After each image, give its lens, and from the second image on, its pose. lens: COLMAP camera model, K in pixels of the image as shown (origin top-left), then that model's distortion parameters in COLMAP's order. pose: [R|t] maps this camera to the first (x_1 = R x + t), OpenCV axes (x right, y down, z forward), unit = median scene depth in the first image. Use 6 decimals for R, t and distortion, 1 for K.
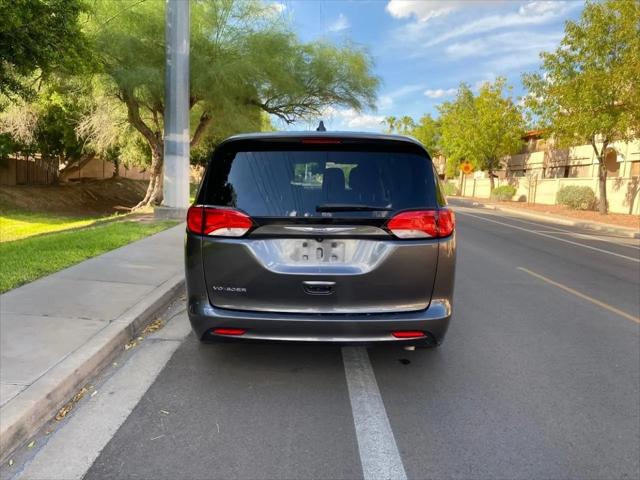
lens RADIAL K [[484.9, 0, 317.7], [0, 484.9, 254.1], [0, 0, 1]] dist [0.010650, -0.000530]
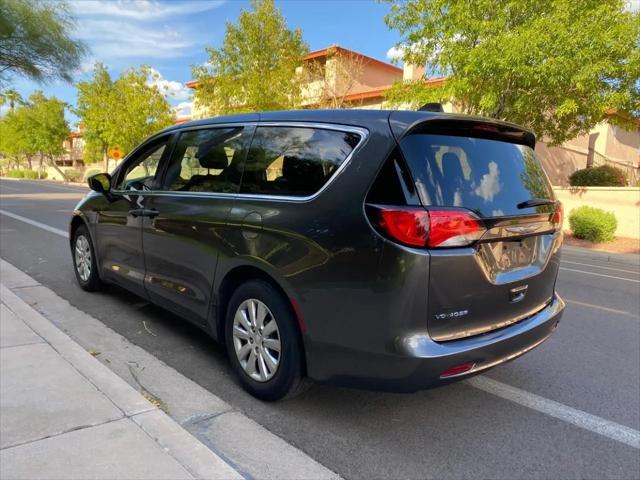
lens RADIAL K [[484.9, 0, 317.7], [0, 484.9, 254.1], [0, 0, 1]] dist [0.010650, -0.000530]
pose [[0.734904, -0.106417, 0.669770, -0.170443], [0.090168, 0.994176, 0.059023, -0.017645], [-0.672150, 0.017016, 0.740219, 0.116527]]
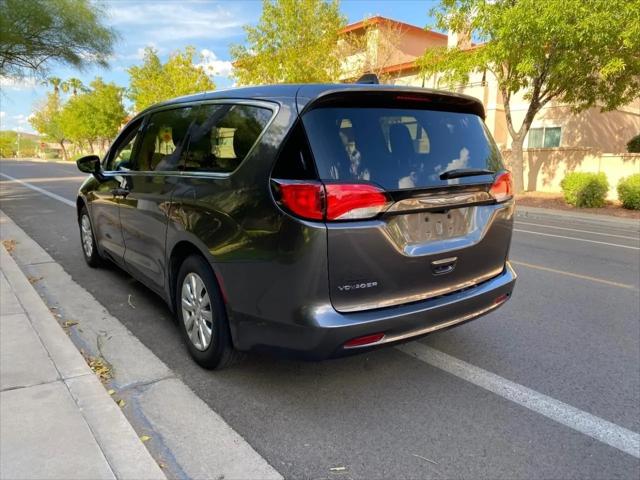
lens RADIAL K [[483.2, 0, 316.3], [0, 483.2, 251.3], [0, 0, 1]] dist [0.015024, 0.003357]
pose [[0.804203, -0.142217, 0.577089, -0.136517], [0.109902, 0.989789, 0.090769, -0.012398], [-0.584106, -0.009573, 0.811621, 0.083750]]
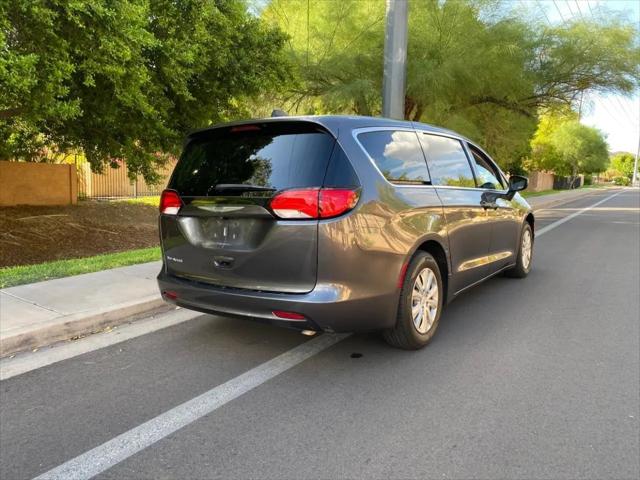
lens RADIAL K [[484.9, 0, 317.7], [0, 484.9, 254.1], [0, 0, 1]] dist [0.010650, -0.000530]
pose [[0.824188, 0.055653, -0.563575, 0.156395], [-0.065003, 0.997879, 0.003478, 0.006672], [0.562573, 0.033768, 0.826057, 0.043171]]
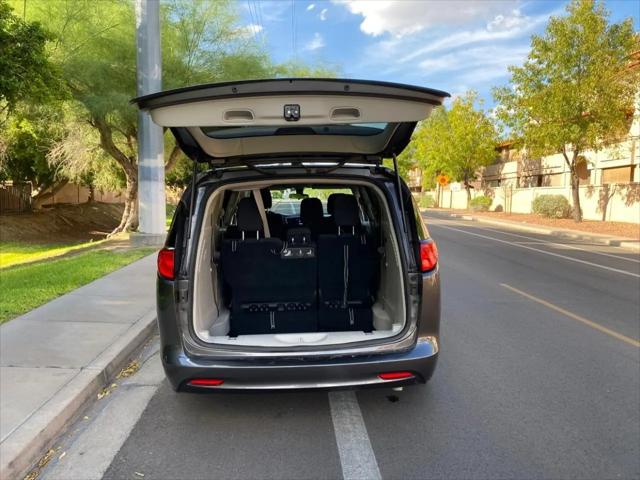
lens RADIAL K [[484.9, 0, 317.7], [0, 484.9, 254.1], [0, 0, 1]] dist [0.010650, -0.000530]
pose [[0.998471, -0.039560, 0.038620, 0.001197], [0.040722, 0.998726, -0.029795, -0.010199], [-0.037392, 0.031322, 0.998810, 0.008638]]
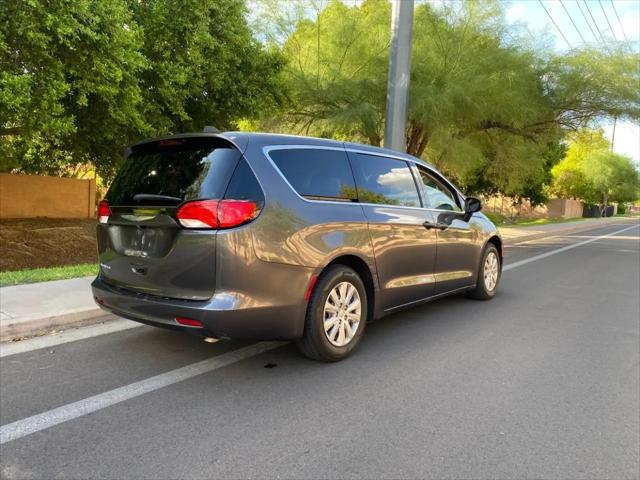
lens RADIAL K [[485.4, 0, 323.5], [0, 485.4, 250.5], [0, 0, 1]] dist [0.008692, -0.003500]
pose [[0.794267, 0.051002, -0.605424, 0.204279], [-0.097240, 0.994296, -0.043810, 0.006746], [0.599737, 0.093669, 0.794696, 0.068833]]
